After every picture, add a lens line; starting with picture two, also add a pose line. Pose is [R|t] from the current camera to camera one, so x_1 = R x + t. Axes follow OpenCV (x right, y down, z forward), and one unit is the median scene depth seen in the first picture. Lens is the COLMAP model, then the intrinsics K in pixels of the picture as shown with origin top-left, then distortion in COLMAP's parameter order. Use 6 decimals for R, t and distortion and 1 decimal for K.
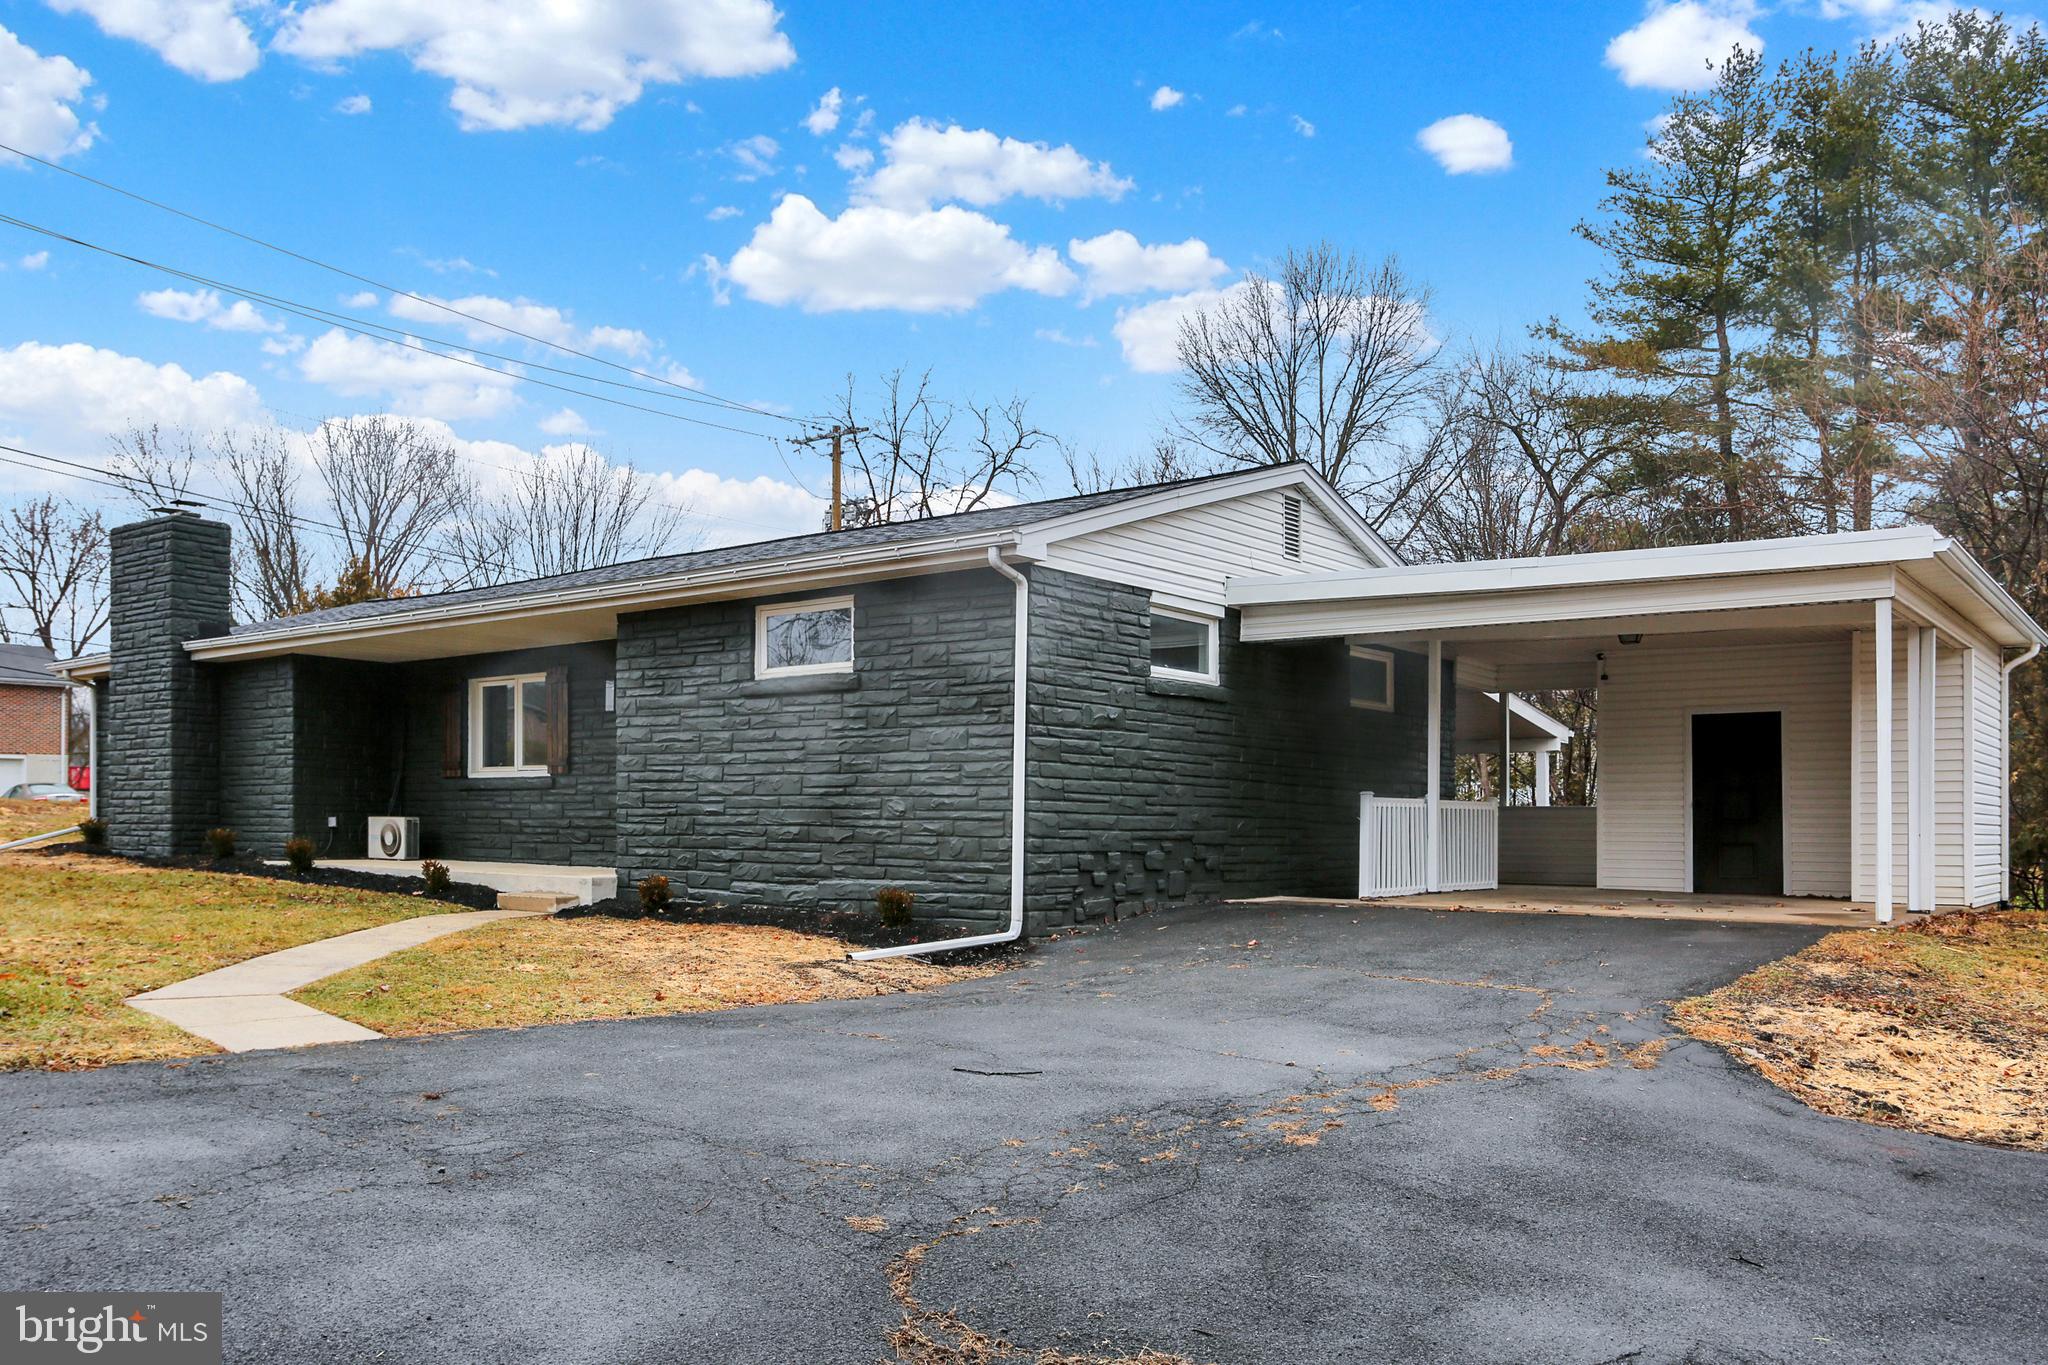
lens RADIAL K [[1947.2, 0, 1023.4], [0, 1947.2, 833.5], [0, 0, 1]] dist [-0.060613, 0.009365]
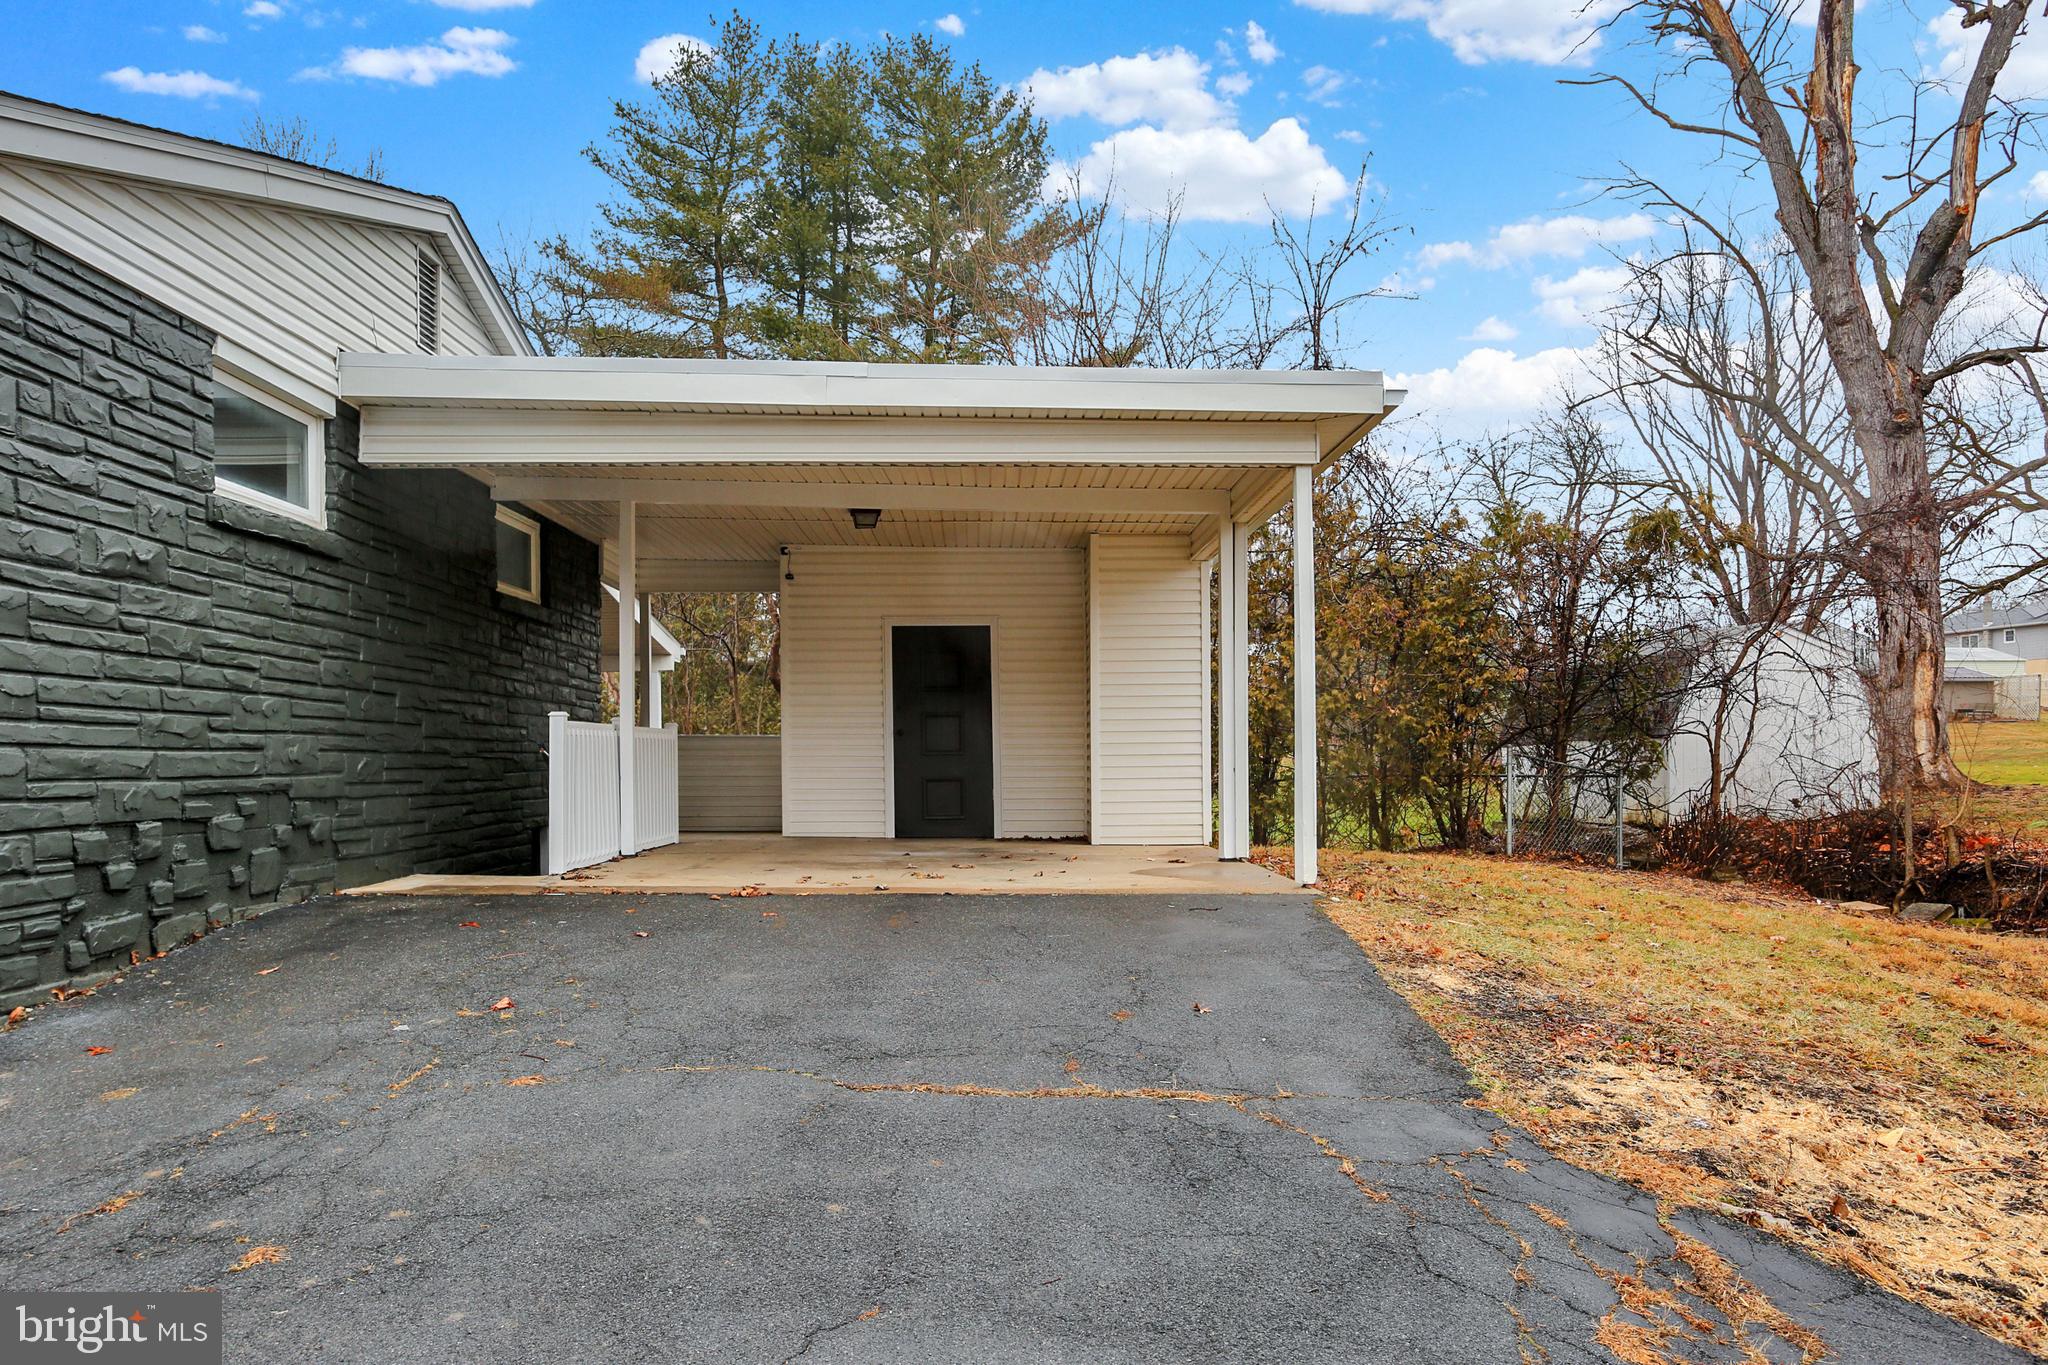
lens RADIAL K [[1495.5, 0, 1024.5], [0, 1495.5, 765.3], [0, 0, 1]] dist [-0.019291, 0.006555]
pose [[0.792850, -0.011163, 0.609315, -0.008319], [0.007191, 0.999934, 0.008962, -0.006824], [-0.609375, -0.002724, 0.792878, 0.507012]]
